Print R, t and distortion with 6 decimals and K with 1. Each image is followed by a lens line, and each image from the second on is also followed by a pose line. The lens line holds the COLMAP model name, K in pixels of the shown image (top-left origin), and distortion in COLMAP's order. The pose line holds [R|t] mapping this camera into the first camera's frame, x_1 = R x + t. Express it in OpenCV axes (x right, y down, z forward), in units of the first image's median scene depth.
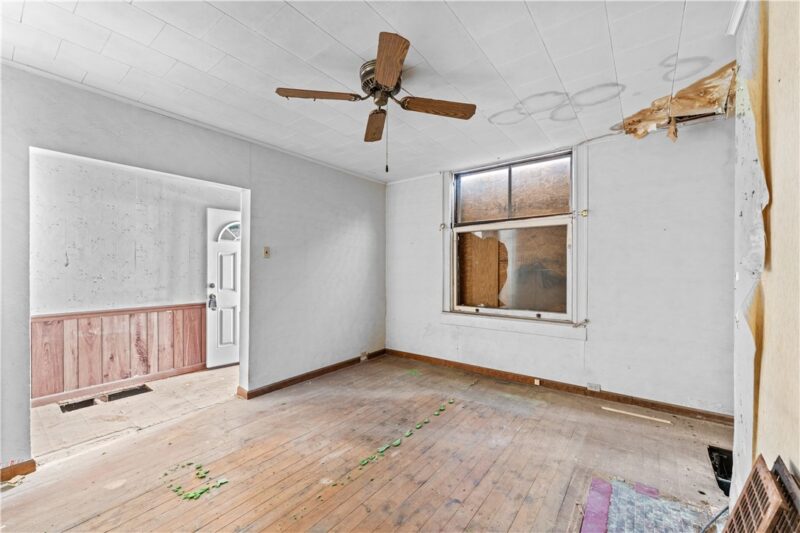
lens RADIAL K [[323.4, 0, 399.8], [0, 323.4, 270.9], [0, 0, 1]] dist [0.001006, 0.000040]
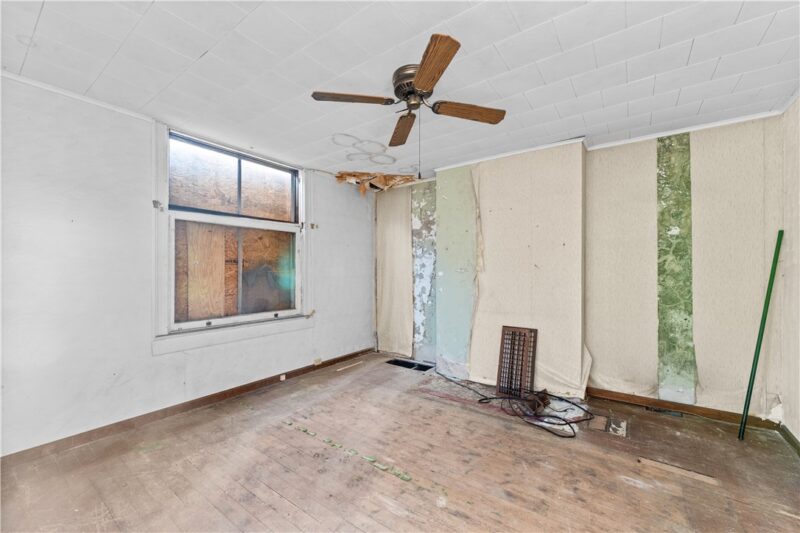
lens RADIAL K [[323.4, 0, 402.5], [0, 323.4, 272.5], [0, 0, 1]] dist [0.001006, 0.000040]
pose [[-0.036355, -0.007388, 0.999312, -0.698070], [0.007091, 0.999946, 0.007651, -0.005555], [-0.999314, 0.007364, -0.036301, 0.699795]]
